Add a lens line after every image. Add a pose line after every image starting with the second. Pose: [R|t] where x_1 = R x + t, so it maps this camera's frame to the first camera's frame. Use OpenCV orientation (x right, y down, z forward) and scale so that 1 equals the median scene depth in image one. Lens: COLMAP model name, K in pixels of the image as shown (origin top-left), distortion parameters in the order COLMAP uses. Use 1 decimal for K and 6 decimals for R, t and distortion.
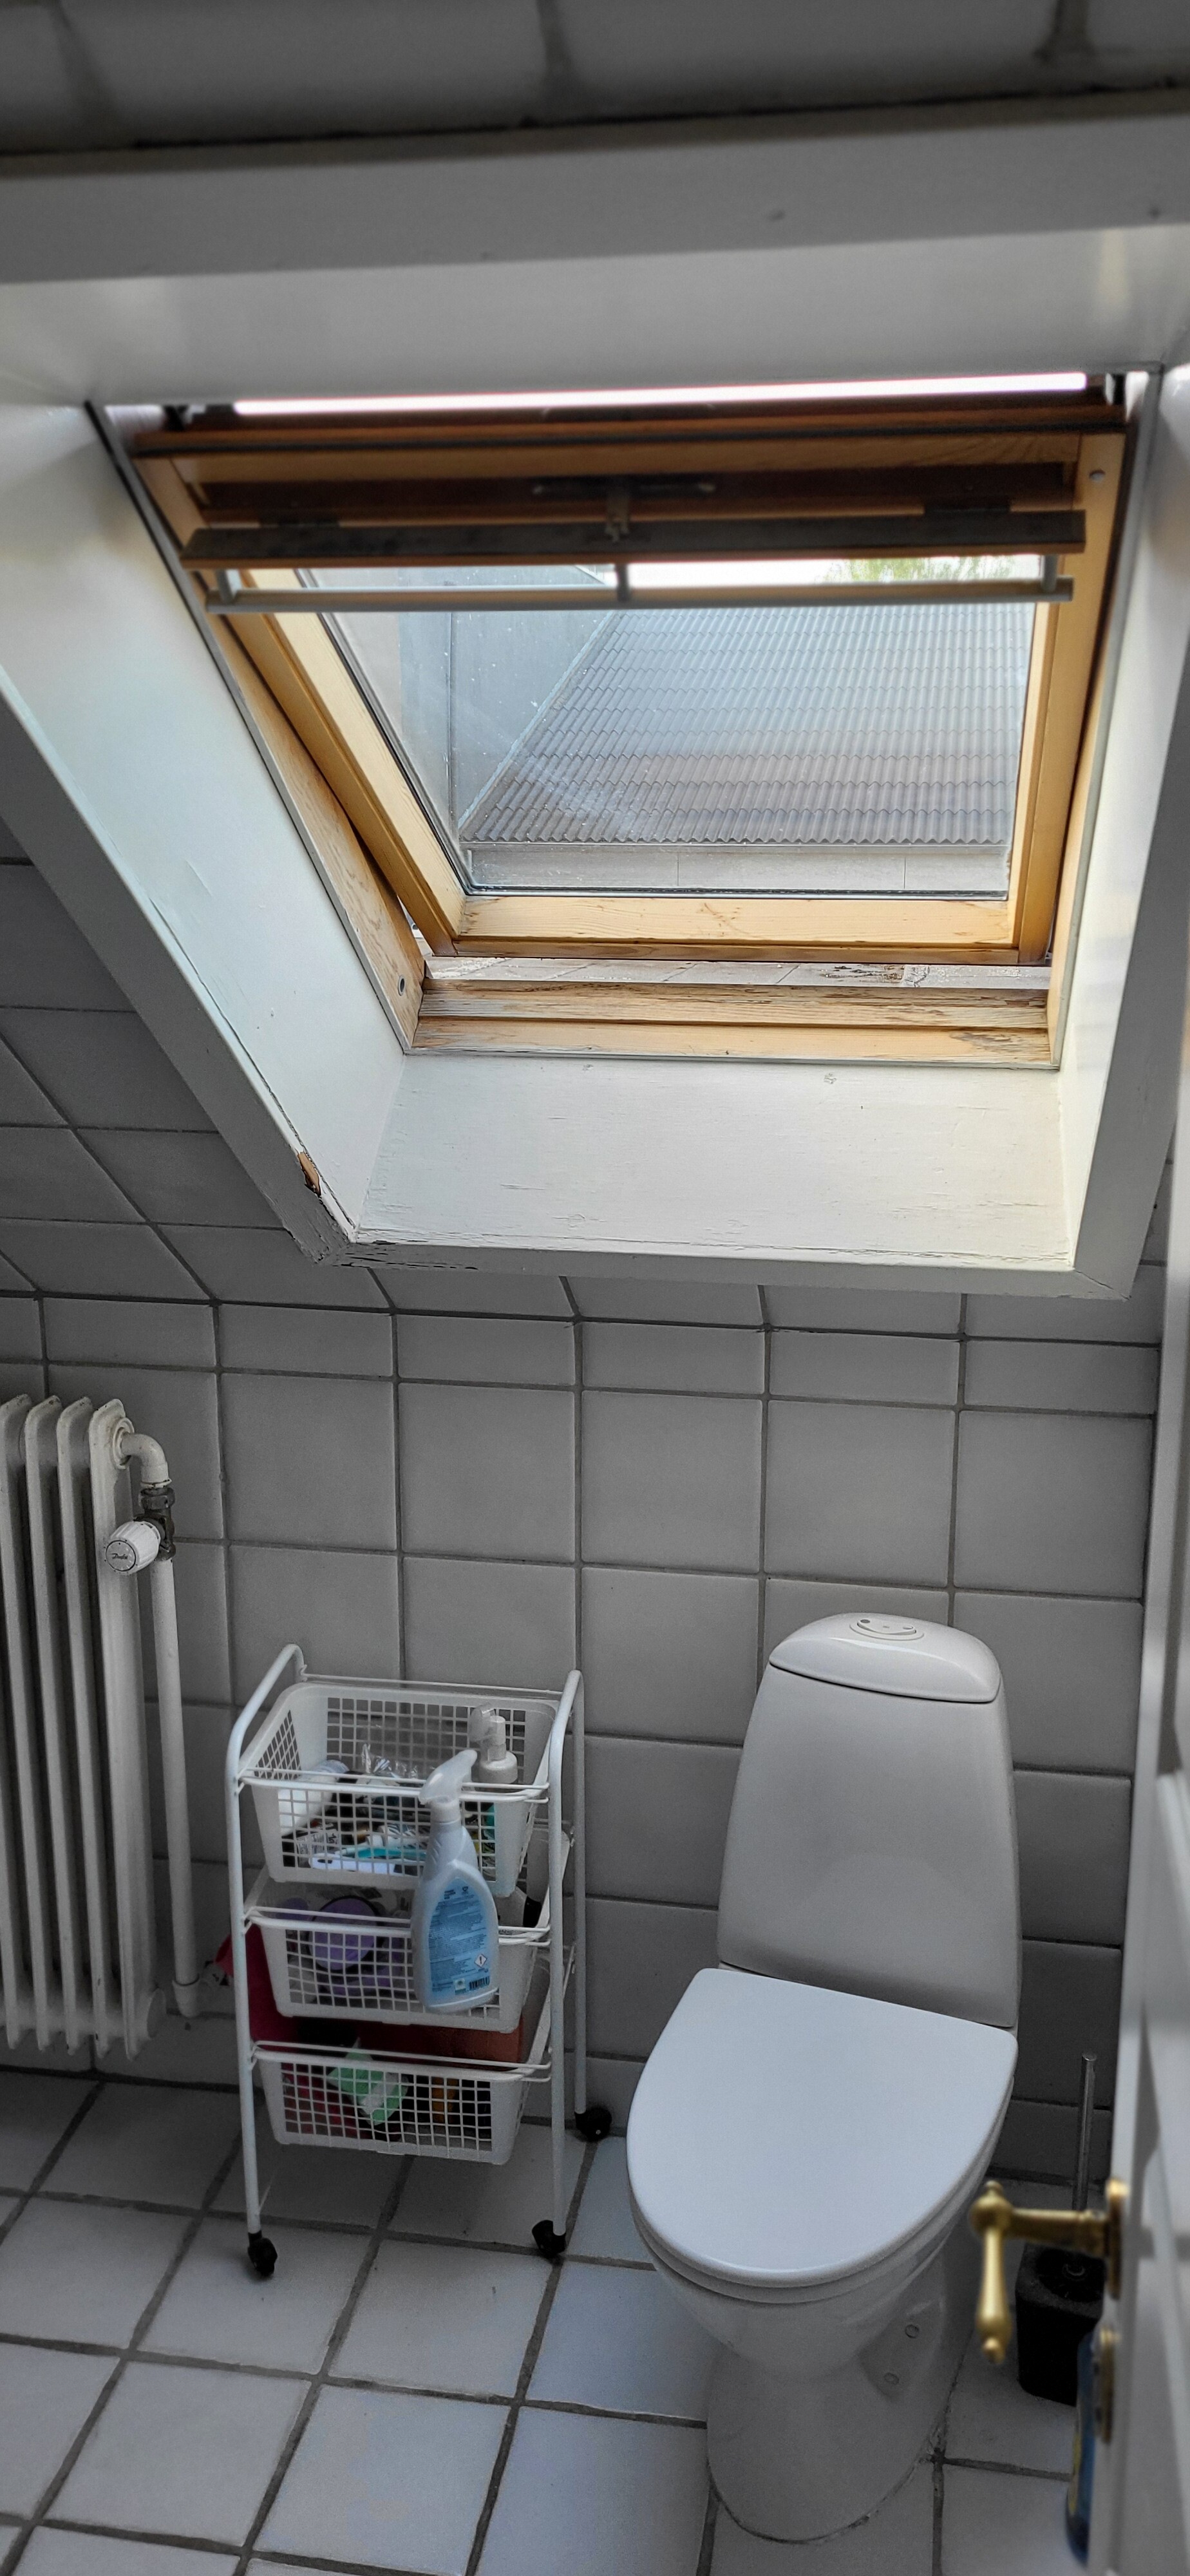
lens RADIAL K [[1996.8, 0, 609.5], [0, 1996.8, 1269.2], [0, 0, 1]] dist [0.062313, -0.069688]
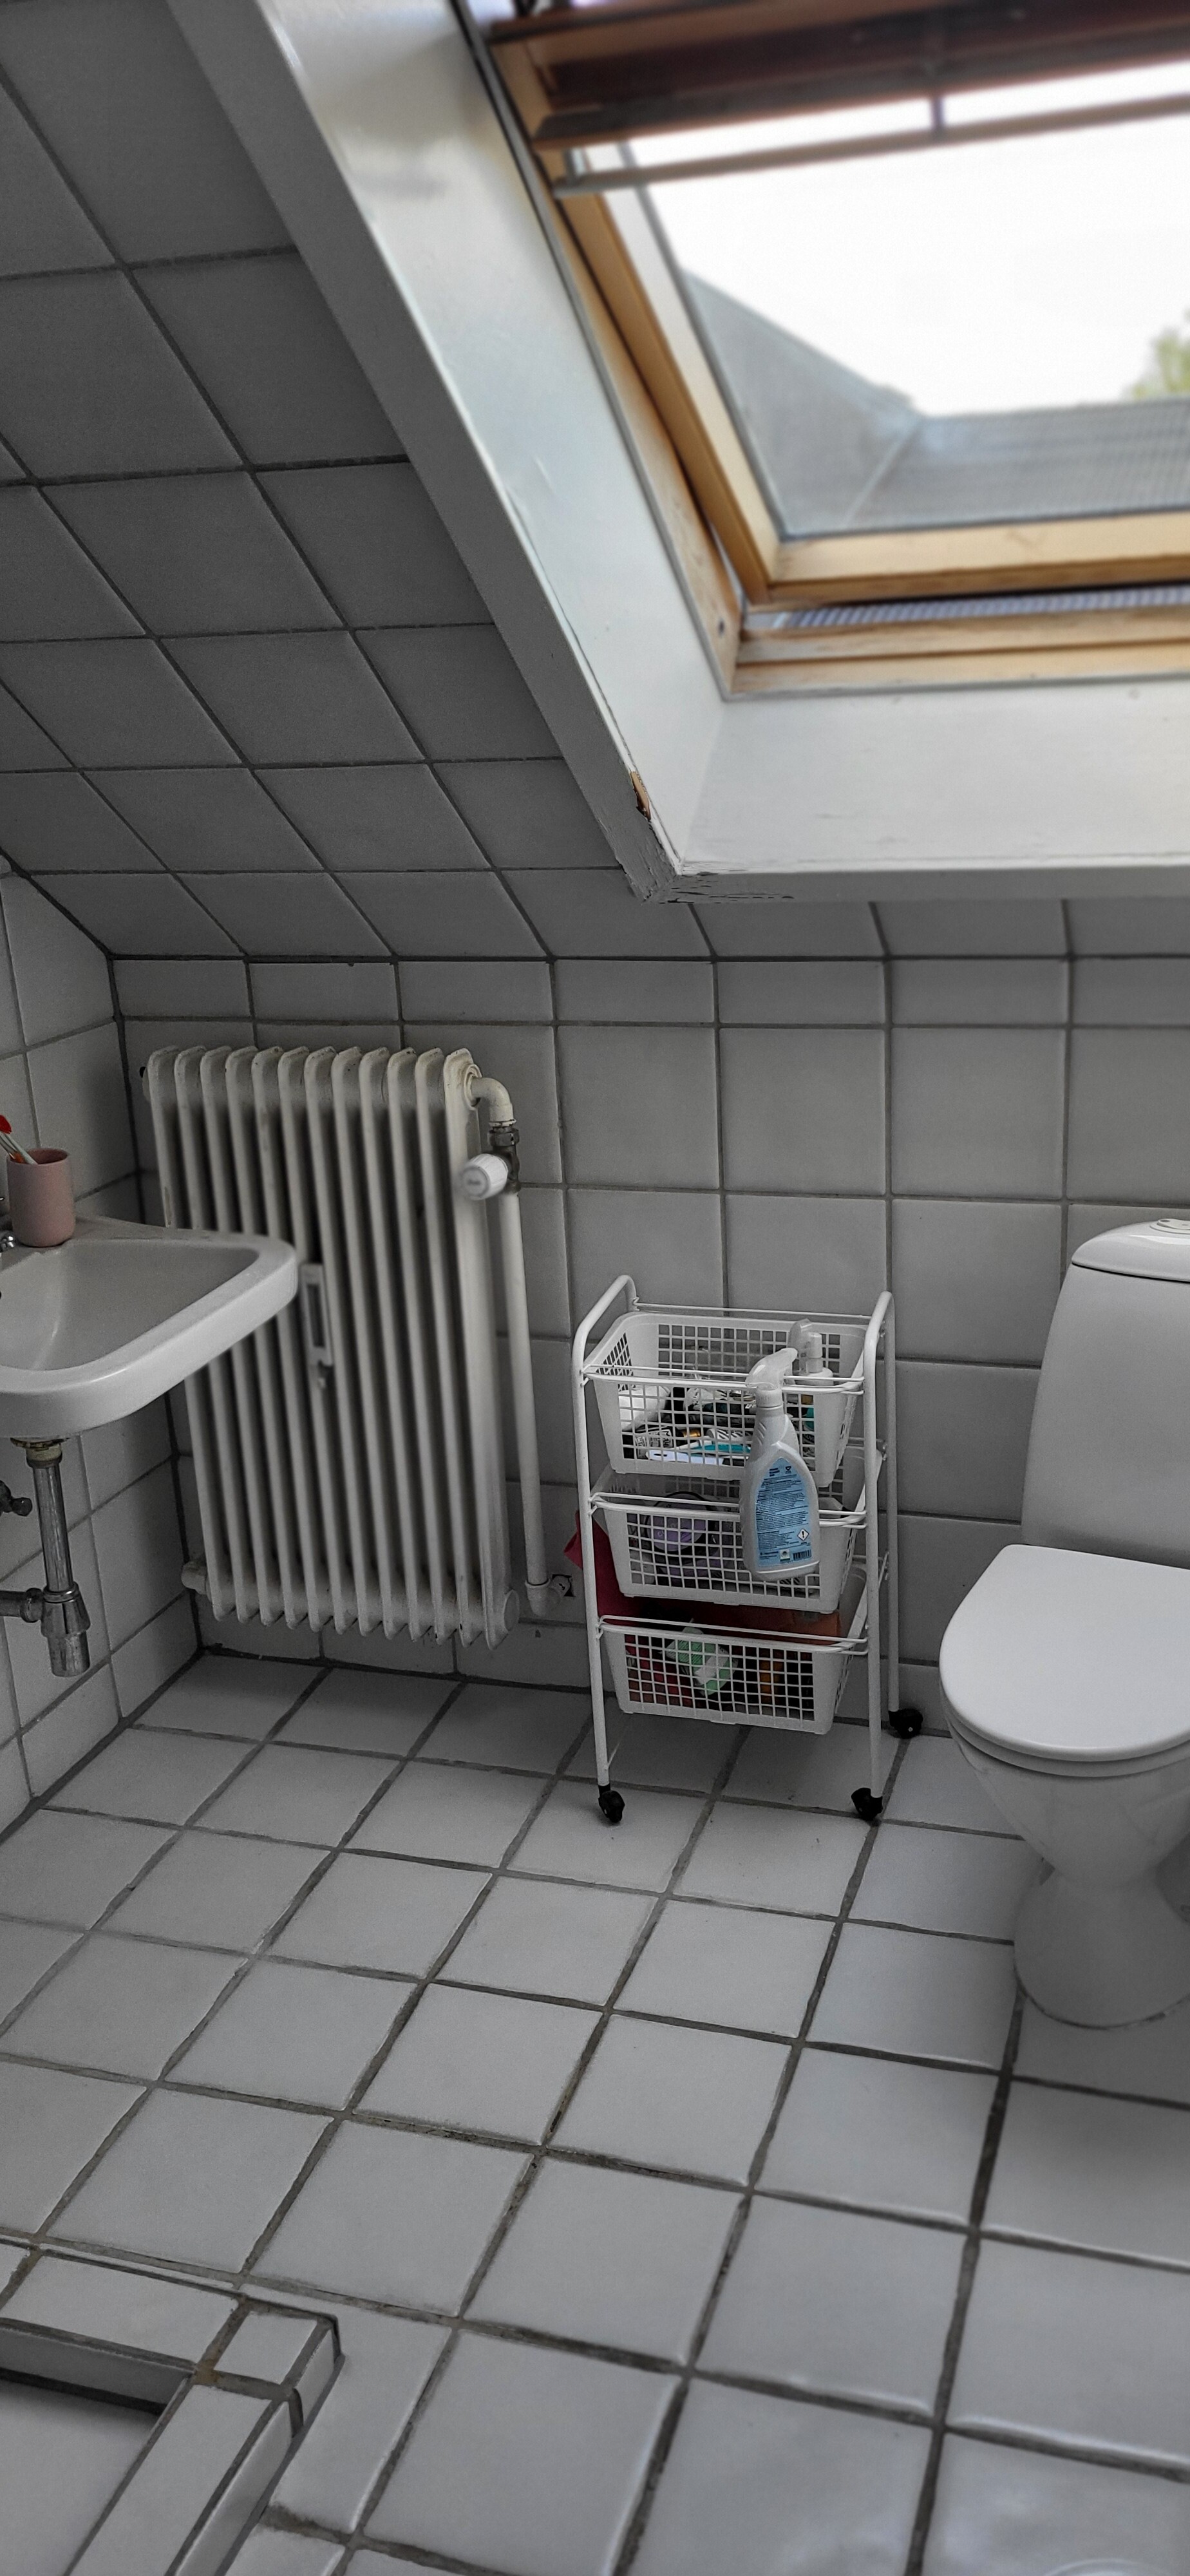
lens RADIAL K [[1996.8, 0, 605.2], [0, 1996.8, 1300.6], [0, 0, 1]] dist [0.062313, -0.069688]
pose [[0.988822, -0.005737, -0.148988, -0.006664], [0.016568, 0.997299, 0.071559, 0.127998], [0.148175, -0.073227, 0.986246, -0.087104]]
